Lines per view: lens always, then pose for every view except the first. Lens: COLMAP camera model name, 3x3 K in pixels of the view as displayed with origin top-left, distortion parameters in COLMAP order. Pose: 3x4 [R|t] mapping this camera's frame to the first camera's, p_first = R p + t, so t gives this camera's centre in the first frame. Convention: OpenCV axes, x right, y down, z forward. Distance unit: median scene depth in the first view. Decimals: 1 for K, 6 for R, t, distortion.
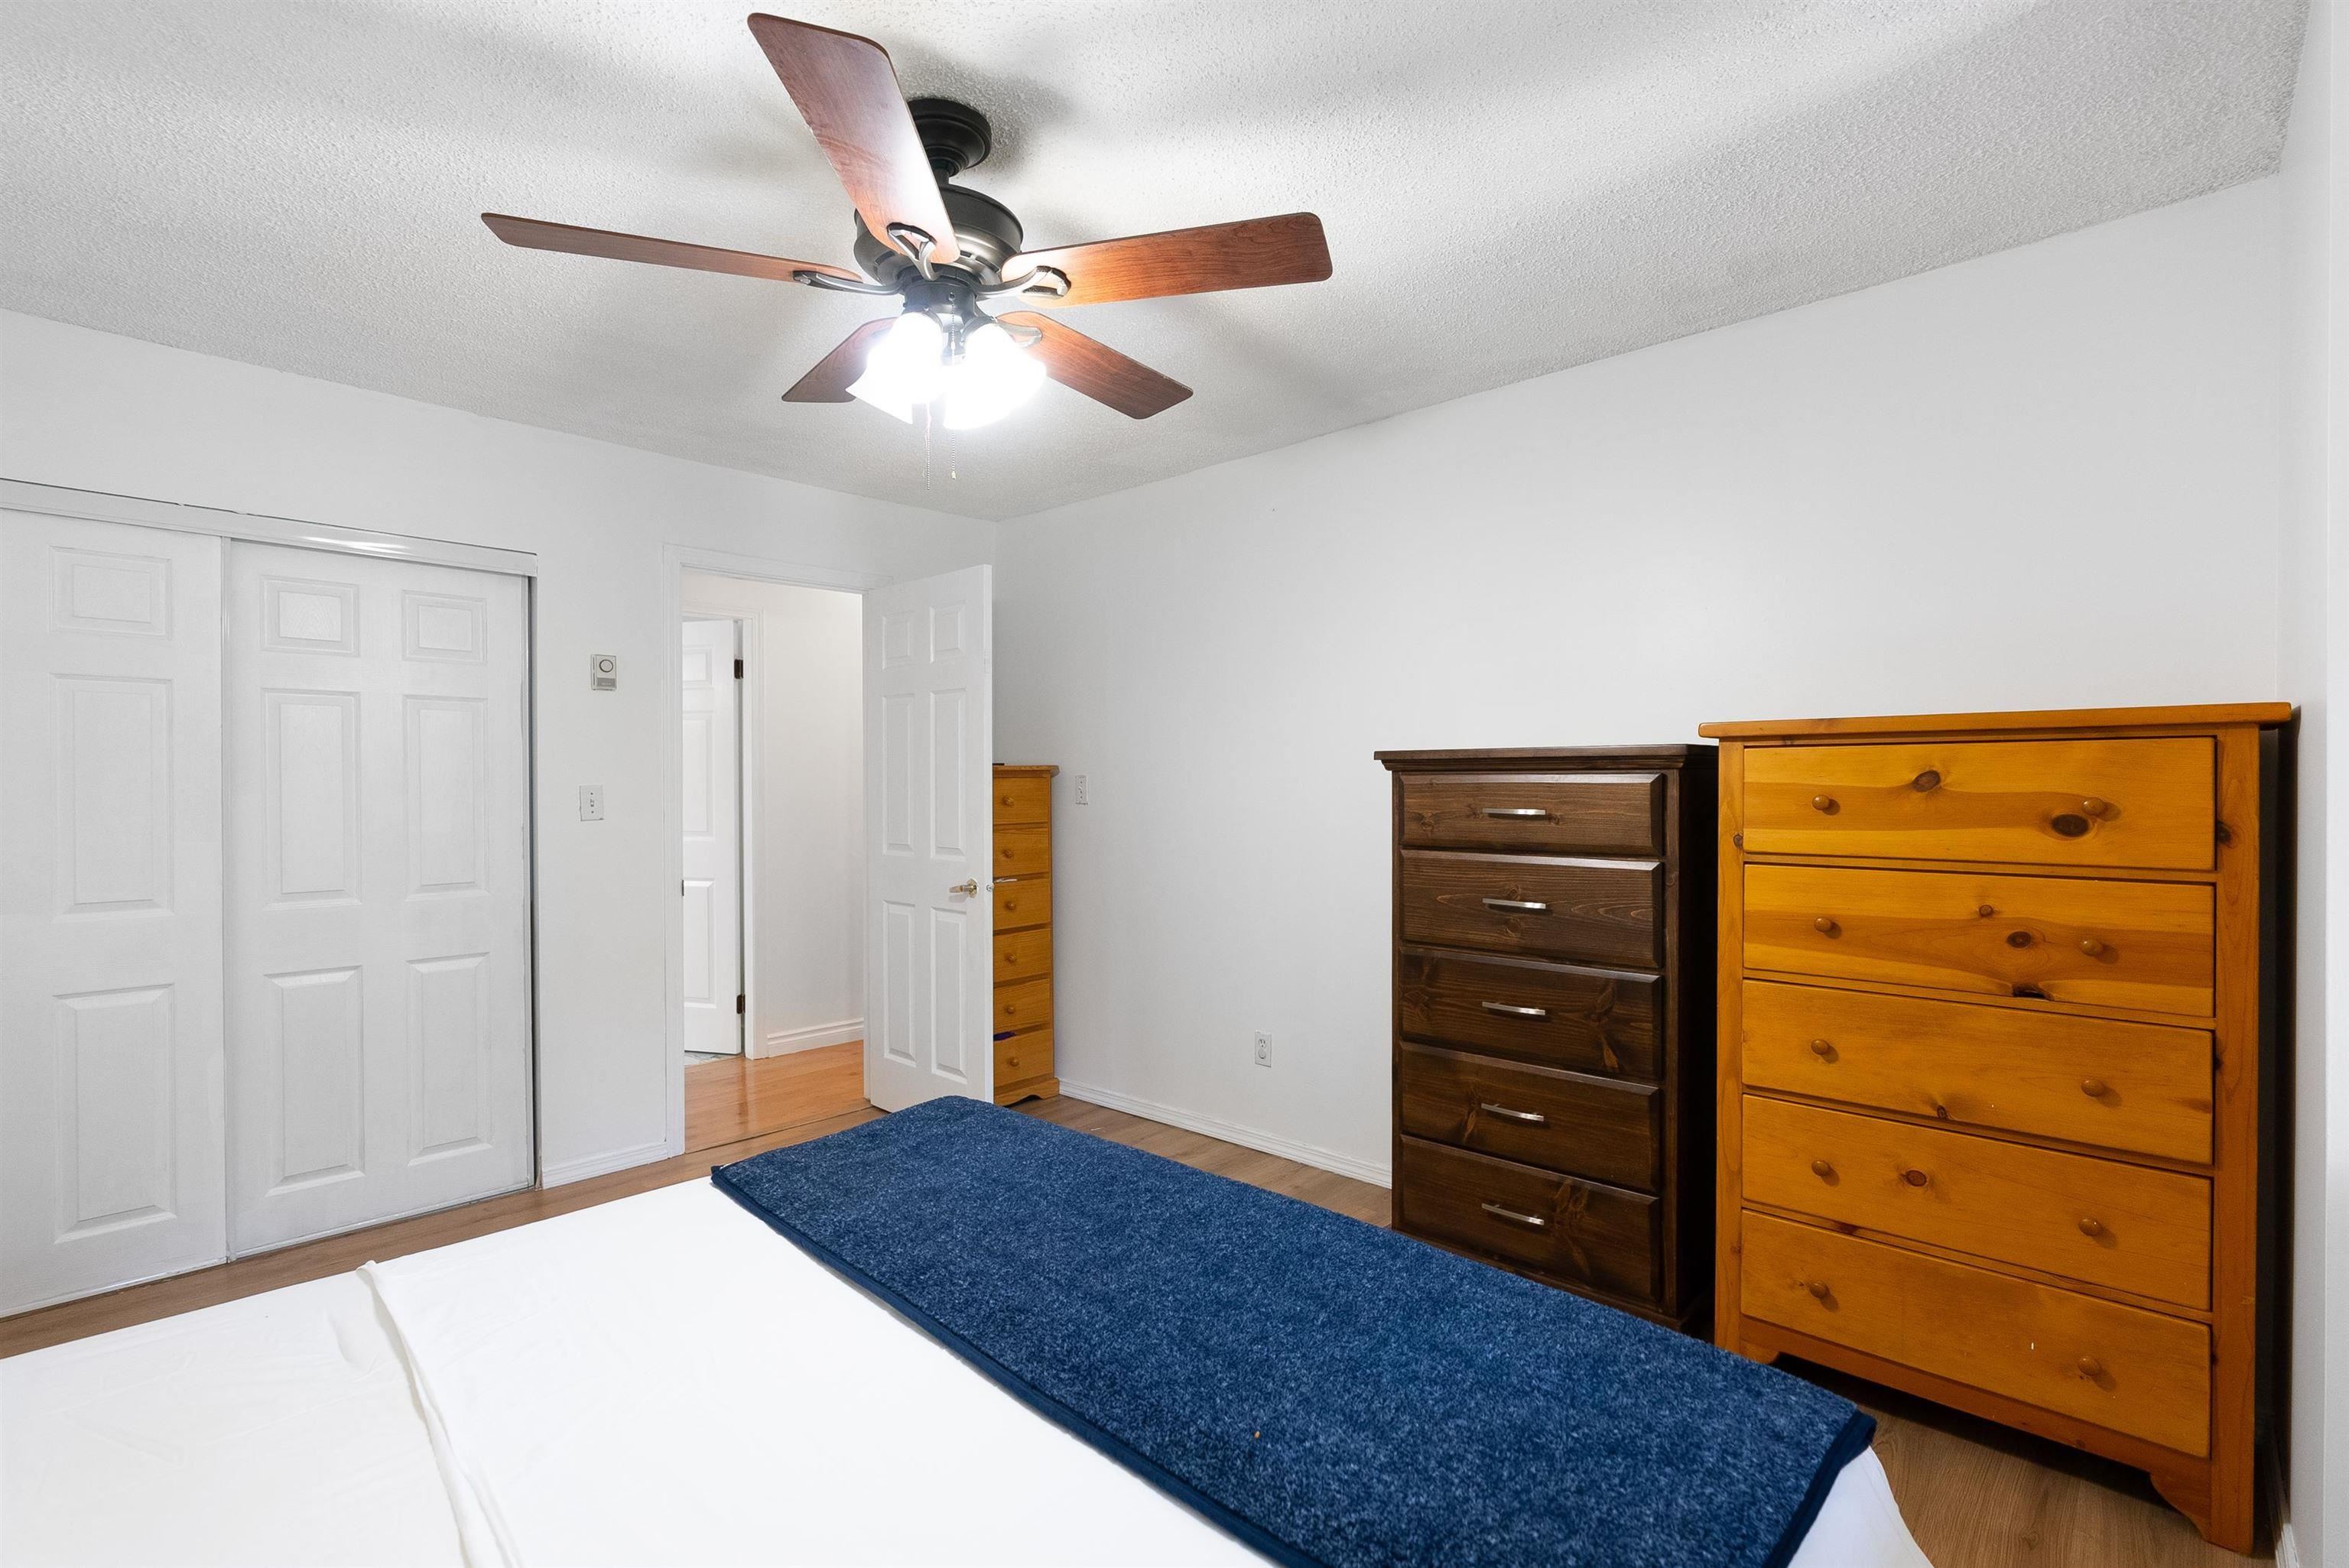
lens RADIAL K [[1089.5, 0, 1176.7], [0, 1089.5, 784.0], [0, 0, 1]] dist [-0.011985, 0.003170]
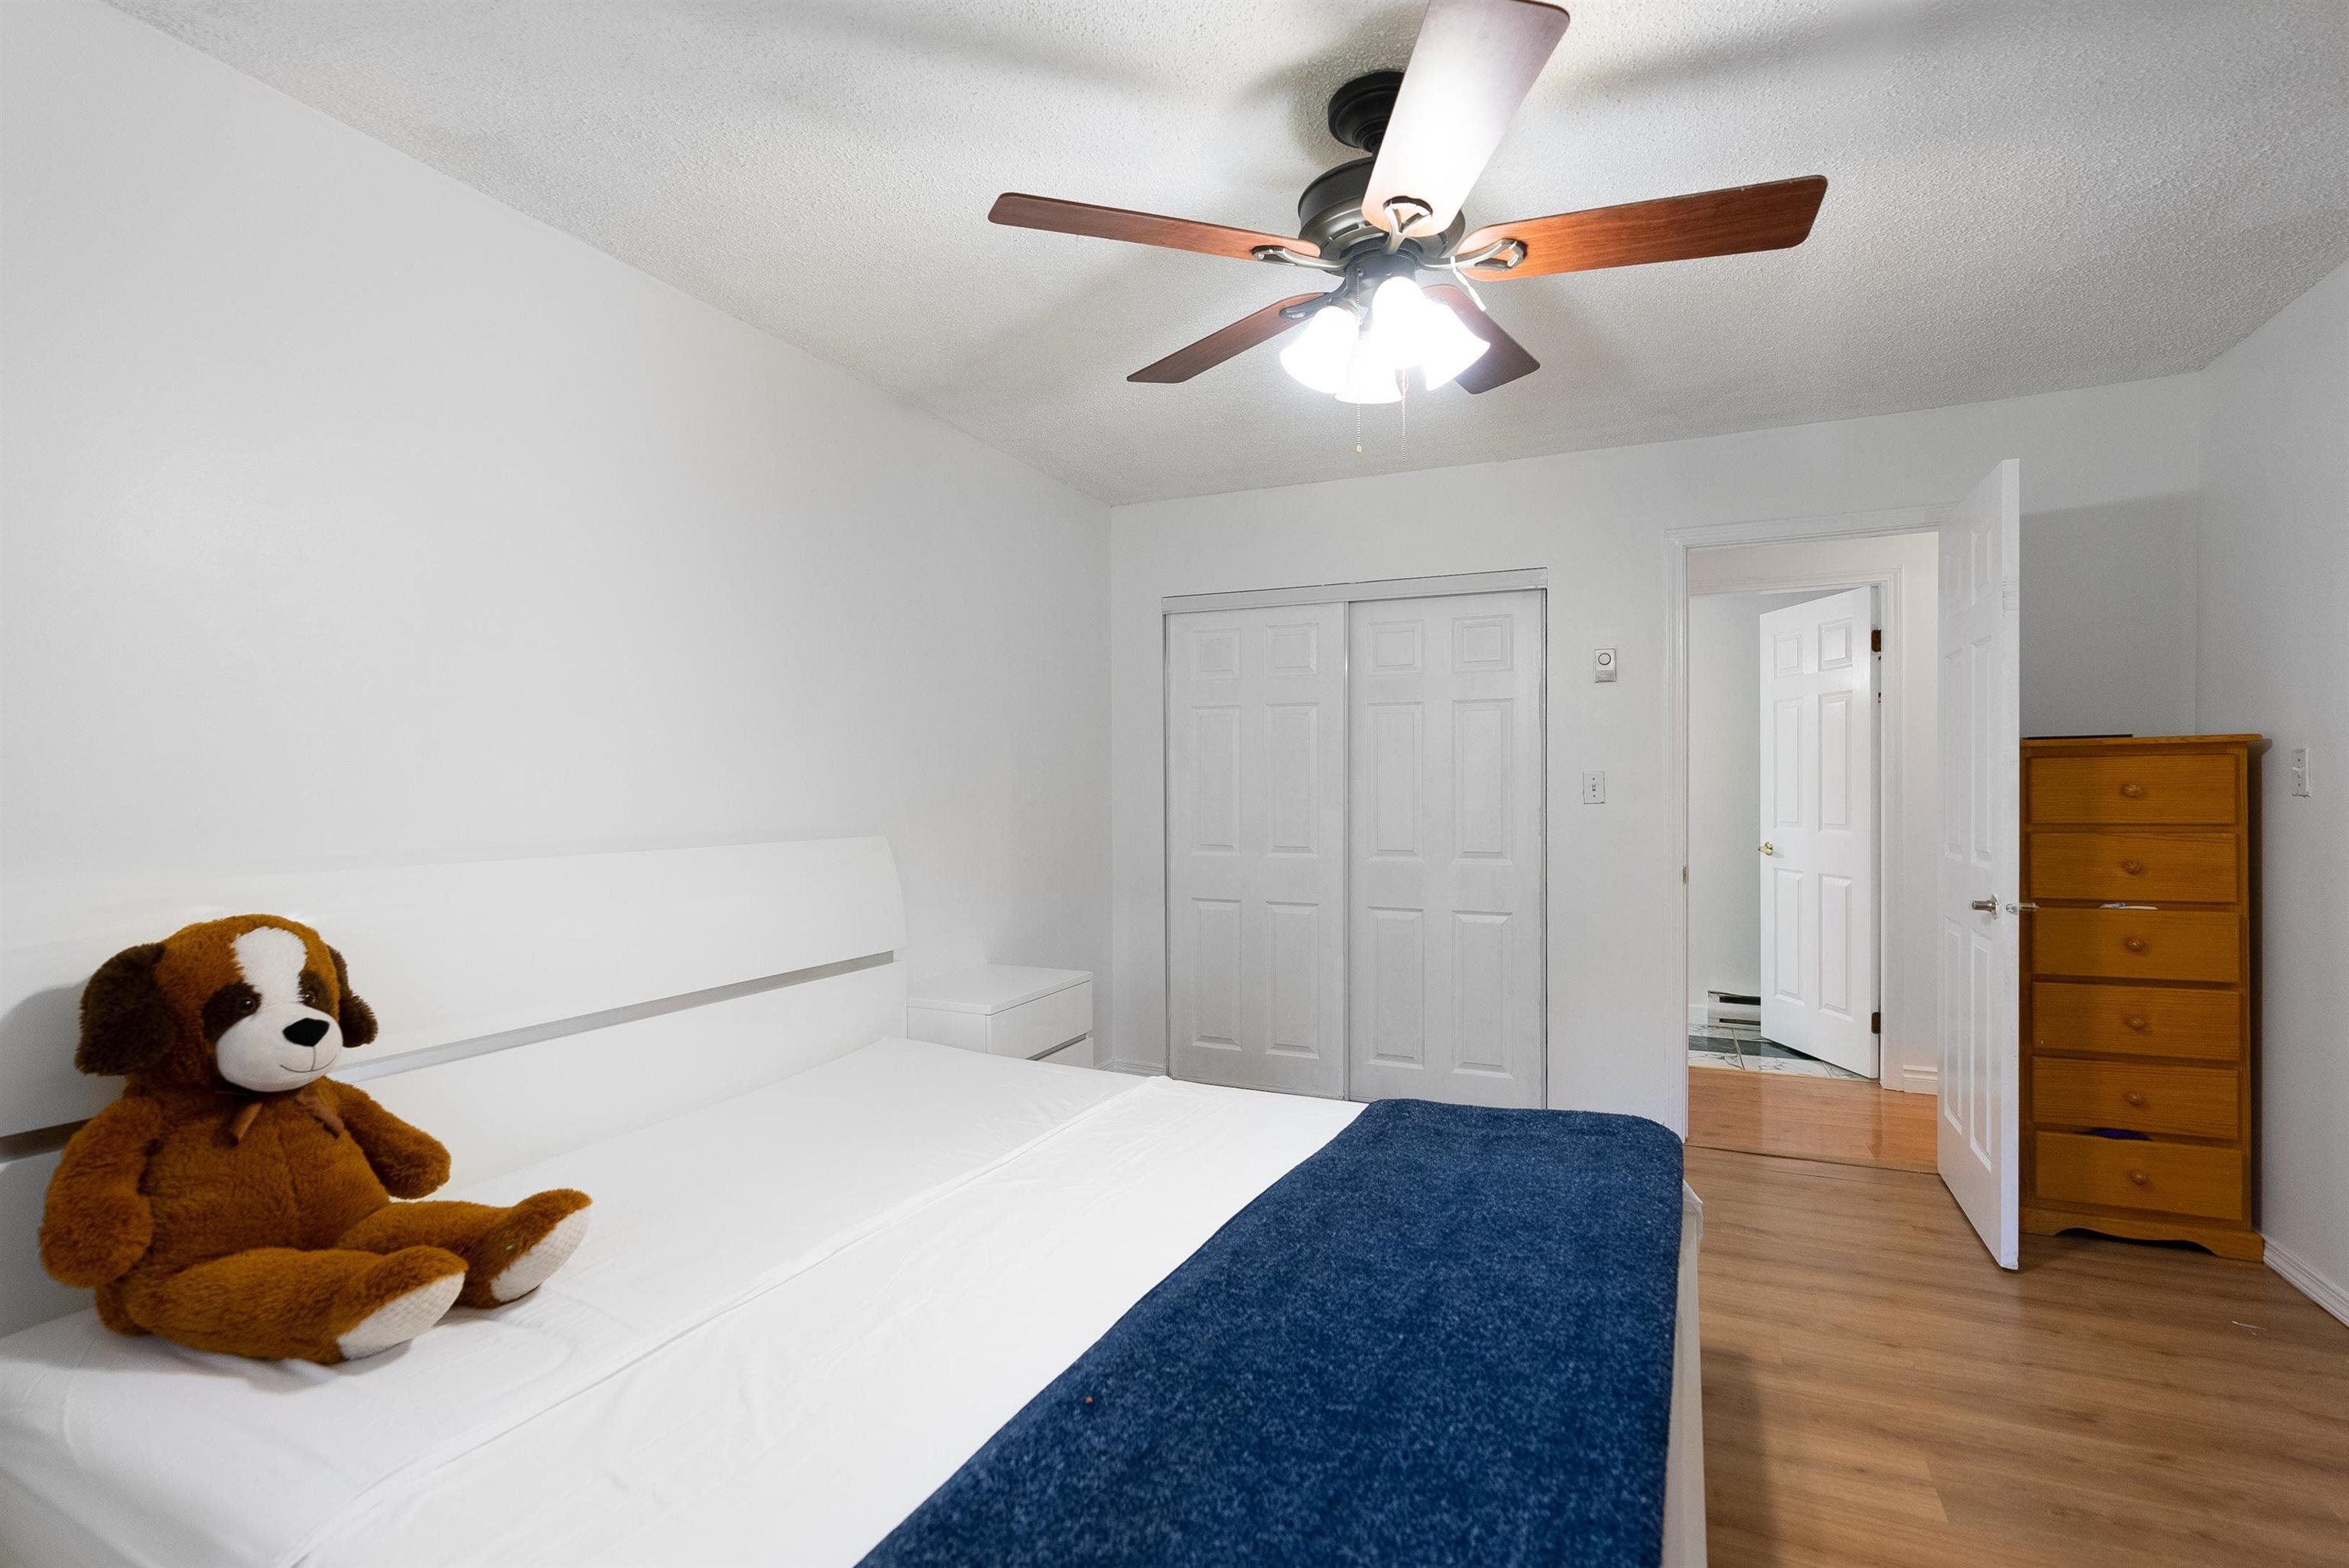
lens RADIAL K [[1089.5, 0, 1171.9], [0, 1089.5, 786.0], [0, 0, 1]] dist [-0.011985, 0.003170]
pose [[0.300987, 0.000061, -0.953628, 0.402597], [0.000546, 1.000000, 0.000236, 0.016728], [0.953628, -0.000591, 0.300987, 0.301916]]
